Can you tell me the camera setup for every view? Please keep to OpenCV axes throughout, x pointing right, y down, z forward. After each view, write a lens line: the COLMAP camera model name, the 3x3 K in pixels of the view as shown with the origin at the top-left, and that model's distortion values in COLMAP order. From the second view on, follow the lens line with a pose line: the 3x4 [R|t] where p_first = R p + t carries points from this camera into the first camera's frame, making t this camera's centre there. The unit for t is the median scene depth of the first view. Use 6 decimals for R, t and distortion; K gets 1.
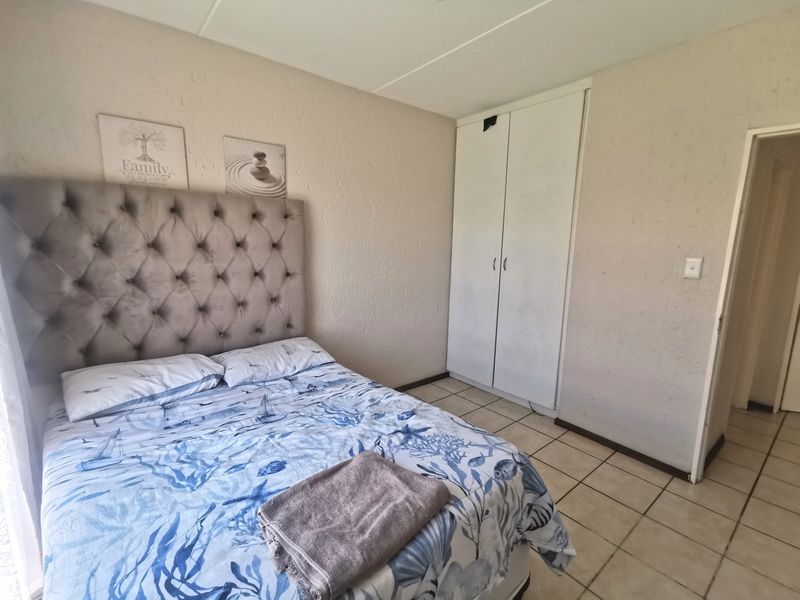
lens RADIAL K [[366.3, 0, 400.5], [0, 366.3, 297.1], [0, 0, 1]] dist [0.004909, 0.002092]
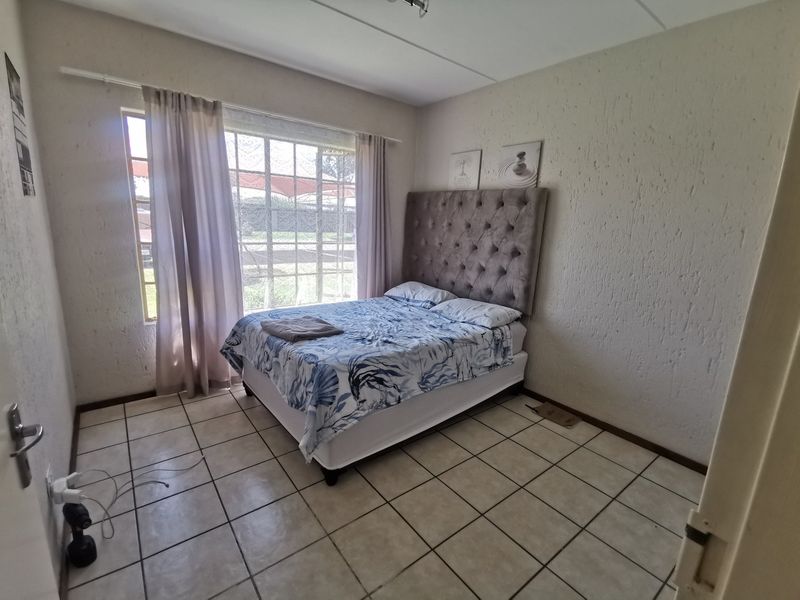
lens RADIAL K [[366.3, 0, 406.2], [0, 366.3, 298.5], [0, 0, 1]] dist [0.004909, 0.002092]
pose [[-0.017202, 0.190551, -0.981526, 1.121173], [-0.200119, 0.961152, 0.190103, -0.095817], [0.979621, 0.199692, 0.021599, 0.838383]]
